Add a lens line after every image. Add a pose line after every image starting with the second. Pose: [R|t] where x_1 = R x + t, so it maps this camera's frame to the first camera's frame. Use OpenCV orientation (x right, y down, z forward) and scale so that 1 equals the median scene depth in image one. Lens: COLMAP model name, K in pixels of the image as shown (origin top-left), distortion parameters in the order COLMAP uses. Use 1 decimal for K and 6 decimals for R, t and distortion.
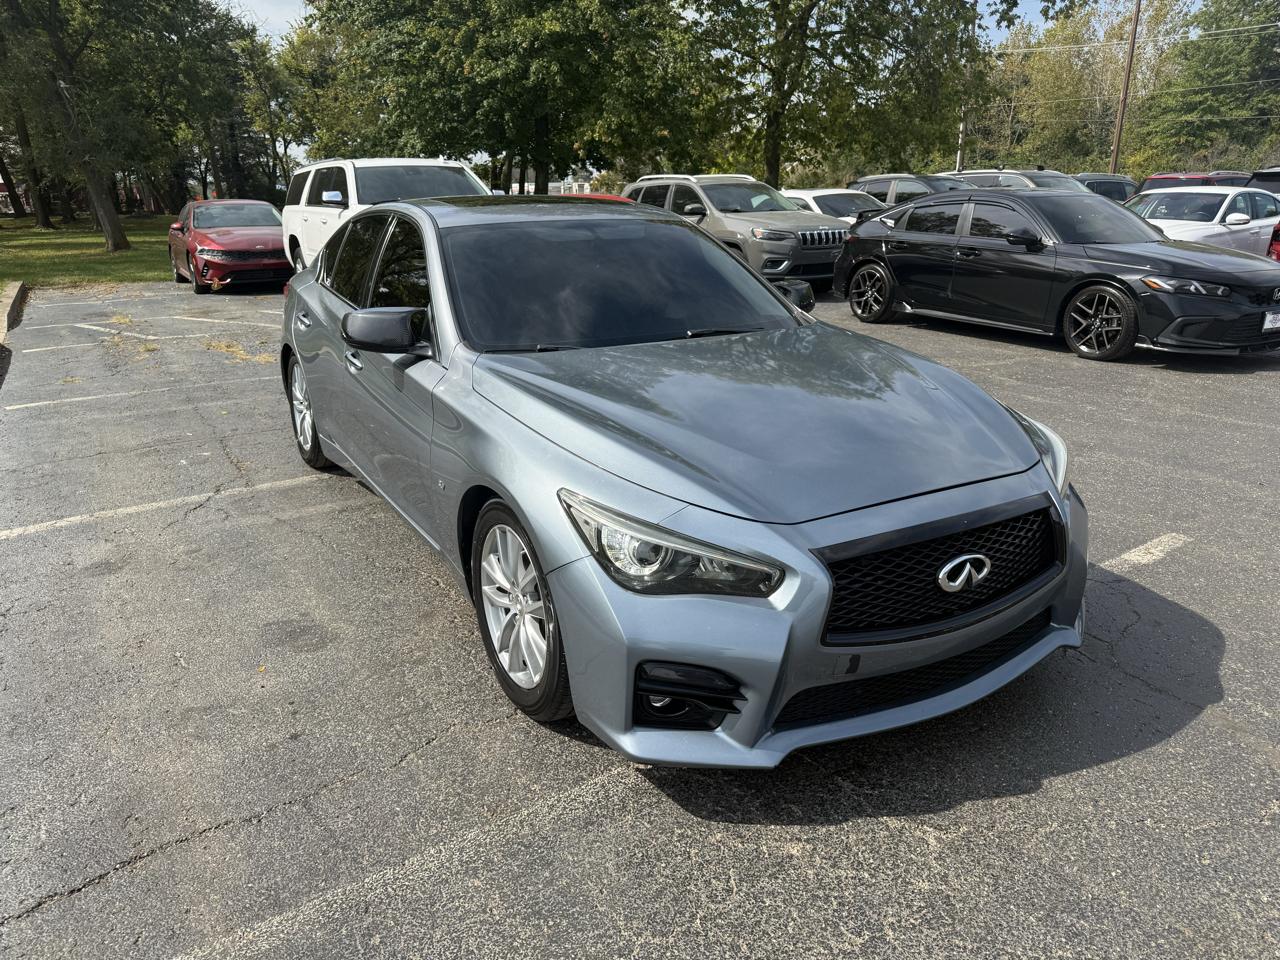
lens RADIAL K [[917.2, 0, 613.7], [0, 917.2, 455.8], [0, 0, 1]] dist [0.012451, -0.018359]
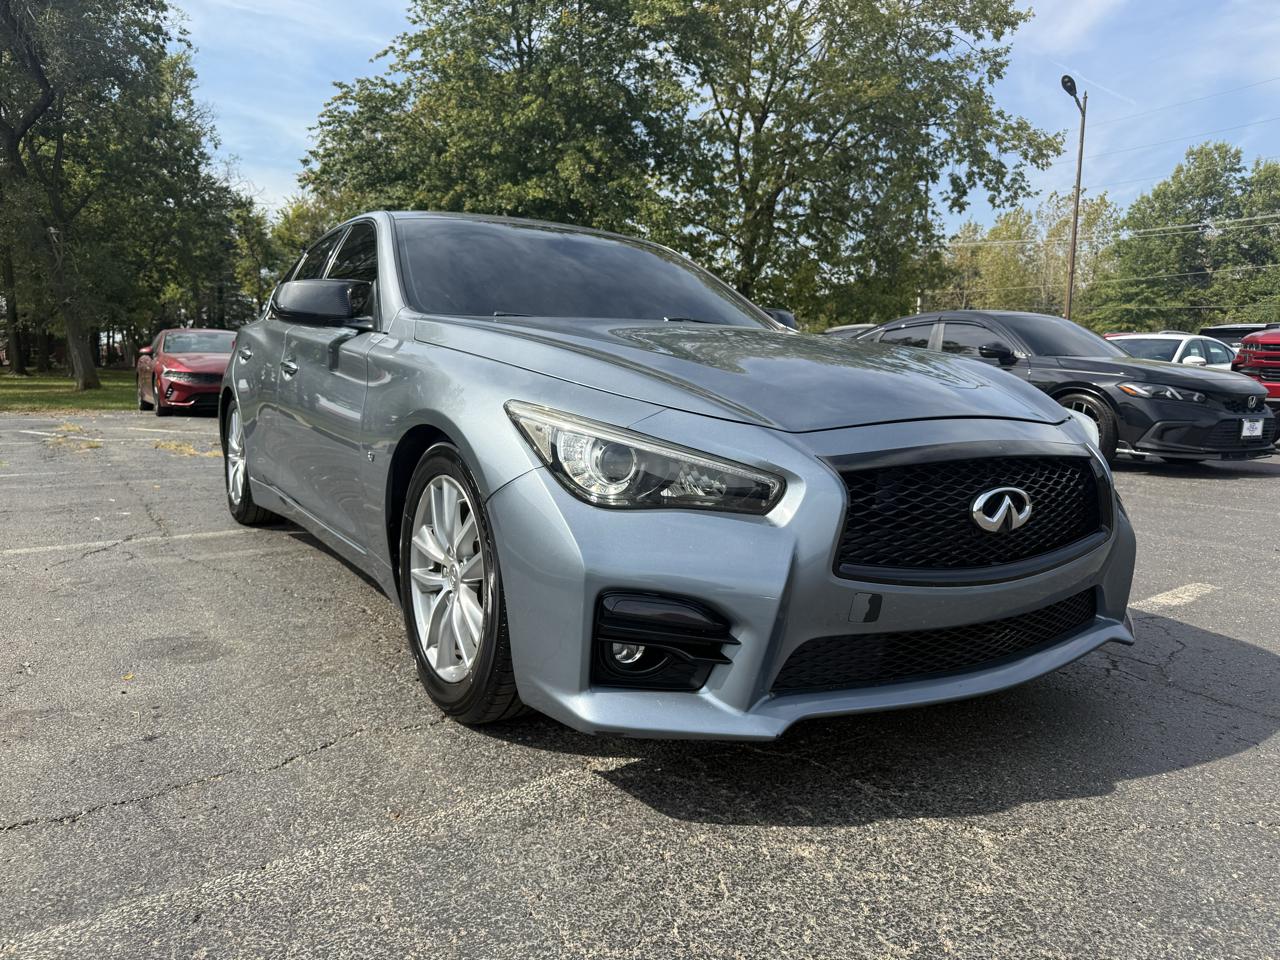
lens RADIAL K [[917.2, 0, 628.3], [0, 917.2, 446.3], [0, 0, 1]] dist [0.012451, -0.018359]
pose [[0.998709, 0.025574, 0.043886, 0.010874], [-0.016832, 0.981814, -0.189097, 0.186509], [-0.047924, 0.188114, 0.980977, 0.165803]]
